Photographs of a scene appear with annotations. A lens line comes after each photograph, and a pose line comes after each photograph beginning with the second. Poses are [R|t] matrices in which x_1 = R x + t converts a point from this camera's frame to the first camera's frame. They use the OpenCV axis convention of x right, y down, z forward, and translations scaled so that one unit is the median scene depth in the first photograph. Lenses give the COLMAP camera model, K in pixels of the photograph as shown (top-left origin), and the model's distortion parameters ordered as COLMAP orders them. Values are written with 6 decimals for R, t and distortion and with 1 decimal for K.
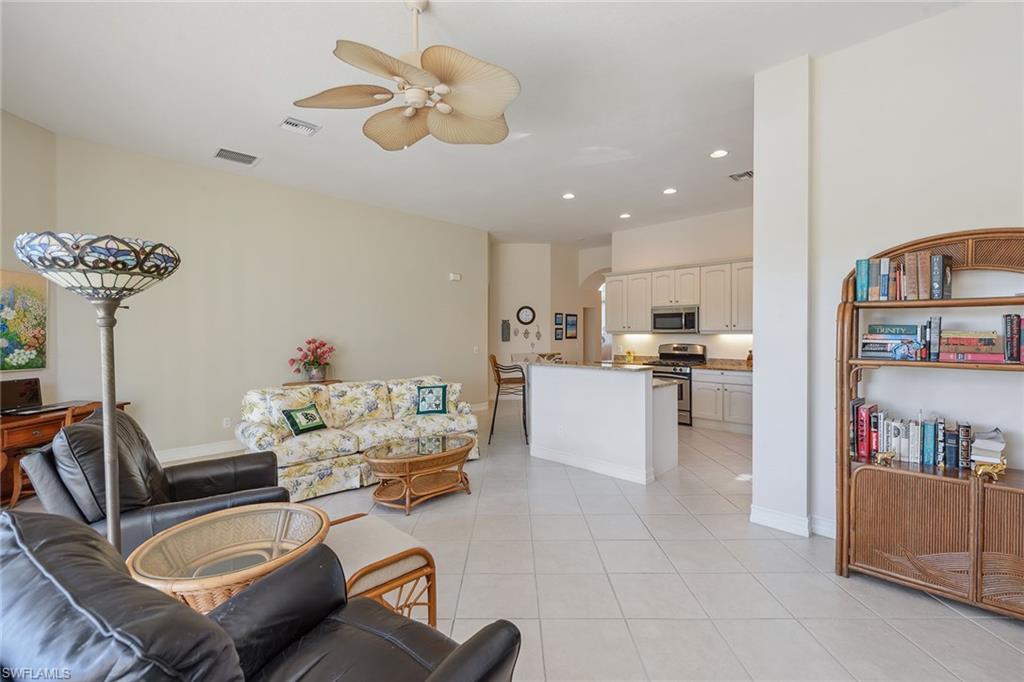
lens RADIAL K [[435.7, 0, 512.0], [0, 435.7, 341.0], [0, 0, 1]] dist [0.002943, -0.000214]
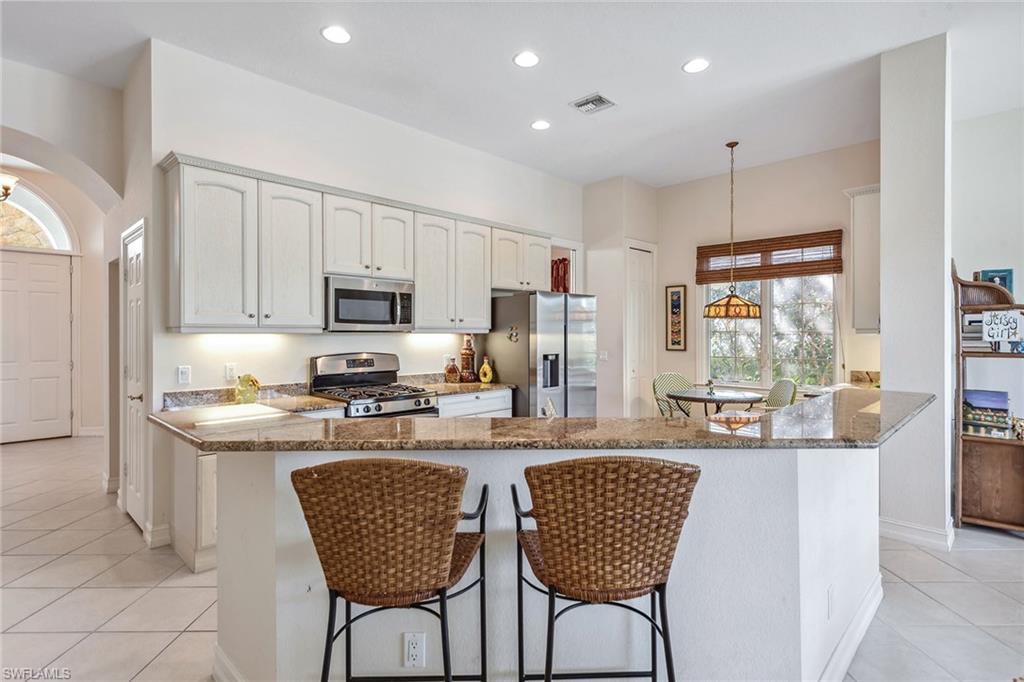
lens RADIAL K [[530.7, 0, 511.8], [0, 530.7, 333.4], [0, 0, 1]] dist [0.003633, 0.000391]
pose [[0.027673, -0.001559, 0.999616, -0.232425], [0.010930, 0.999939, 0.001257, -0.015141], [-0.999557, 0.010891, 0.027689, 0.820715]]
